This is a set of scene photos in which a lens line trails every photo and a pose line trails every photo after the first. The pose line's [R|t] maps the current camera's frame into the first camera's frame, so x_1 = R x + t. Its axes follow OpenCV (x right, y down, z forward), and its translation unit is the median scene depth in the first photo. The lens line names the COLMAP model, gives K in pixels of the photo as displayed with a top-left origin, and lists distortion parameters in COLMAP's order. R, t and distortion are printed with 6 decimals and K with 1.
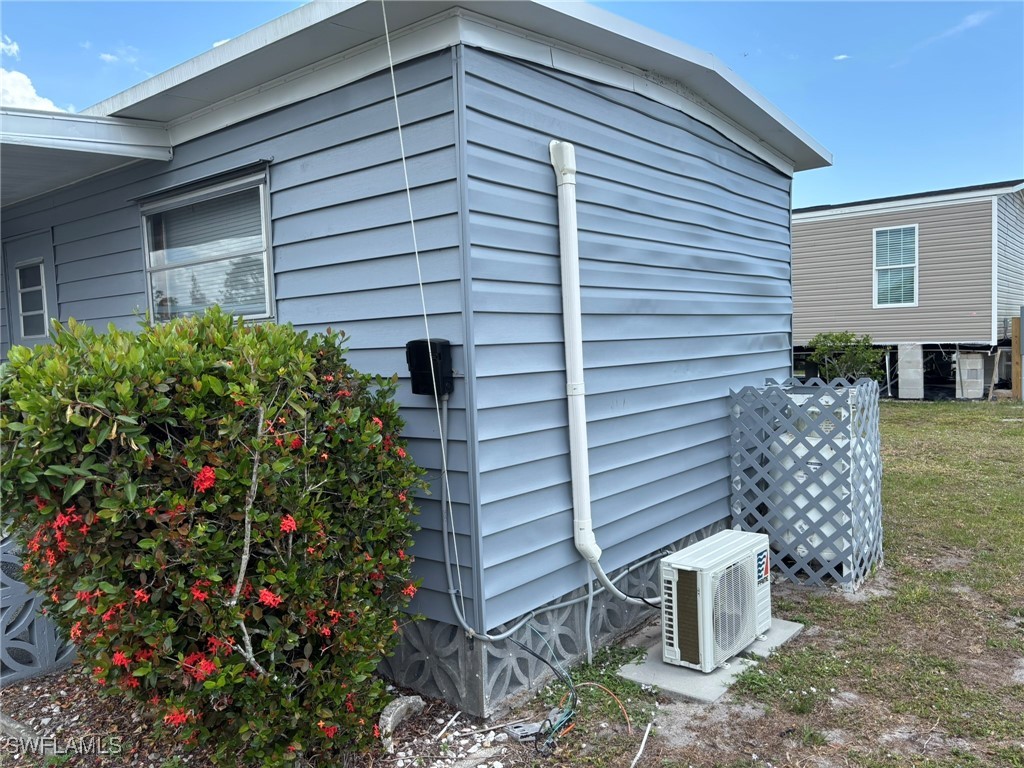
lens RADIAL K [[772.9, 0, 508.3], [0, 772.9, 385.5], [0, 0, 1]] dist [0.065732, -0.074763]
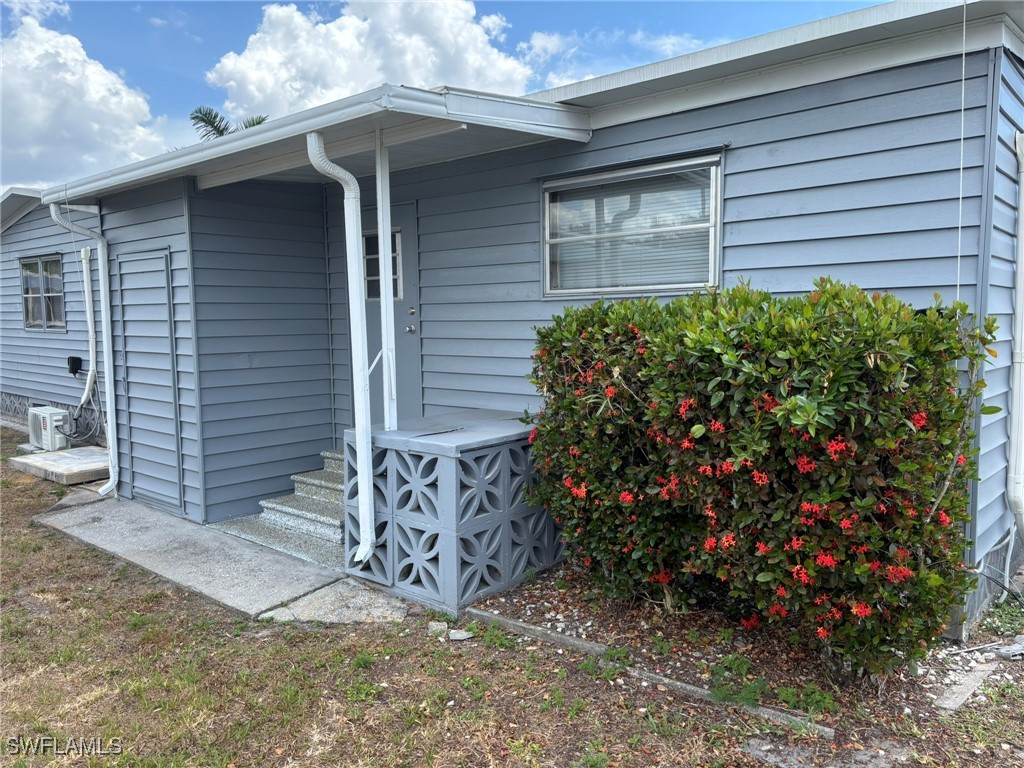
lens RADIAL K [[772.9, 0, 508.3], [0, 772.9, 385.5], [0, 0, 1]] dist [0.065732, -0.074763]
pose [[0.998756, 0.030882, -0.039140, -0.561666], [-0.029543, 0.998973, 0.034345, 0.026844], [0.040160, -0.033146, 0.998643, -0.140734]]
